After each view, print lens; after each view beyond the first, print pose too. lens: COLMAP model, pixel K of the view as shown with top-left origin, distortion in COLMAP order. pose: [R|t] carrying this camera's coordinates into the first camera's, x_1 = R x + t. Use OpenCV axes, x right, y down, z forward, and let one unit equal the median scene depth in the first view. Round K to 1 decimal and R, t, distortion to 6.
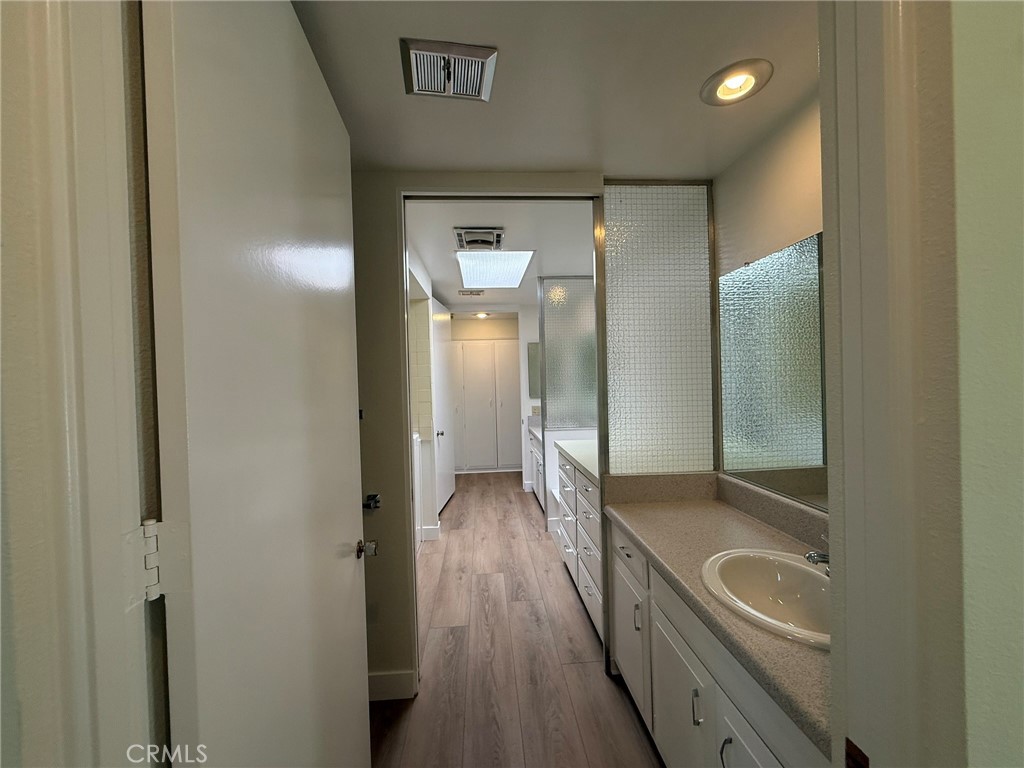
lens RADIAL K [[428.3, 0, 512.0], [0, 428.3, 384.0], [0, 0, 1]] dist [0.002935, 0.000172]
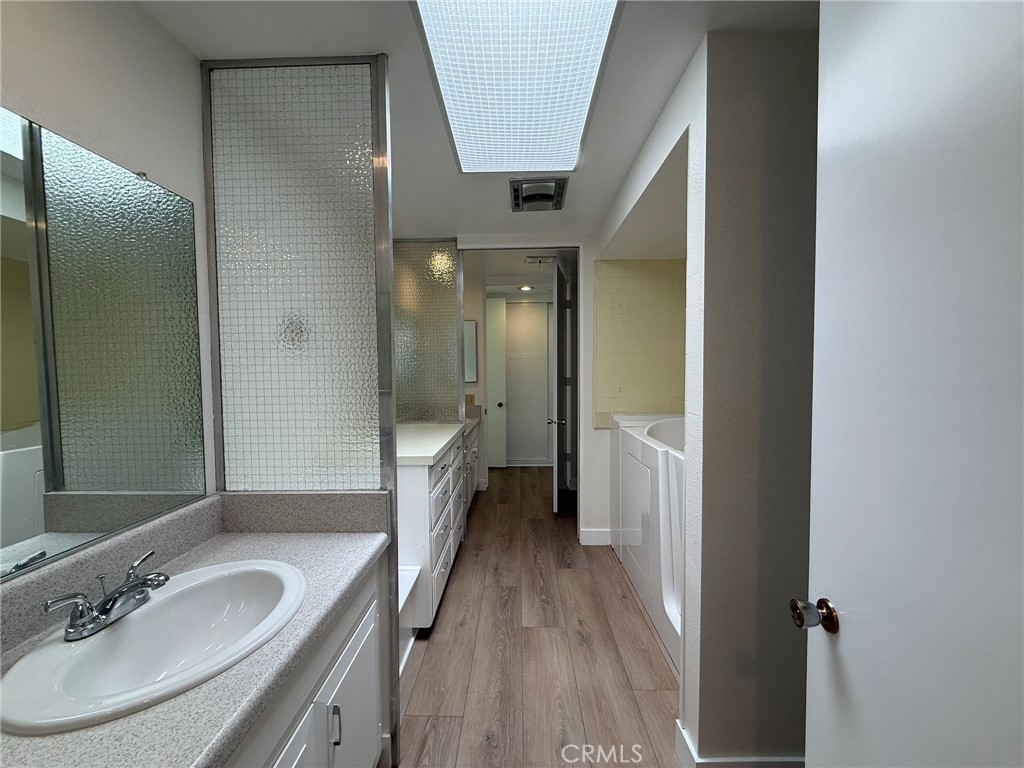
lens RADIAL K [[428.3, 0, 512.0], [0, 428.3, 384.0], [0, 0, 1]] dist [0.002935, 0.000172]
pose [[-0.995591, 0.031460, 0.088367, -0.087148], [0.036125, 0.998009, 0.051702, -0.002022], [-0.086565, 0.054666, -0.994745, 1.864389]]
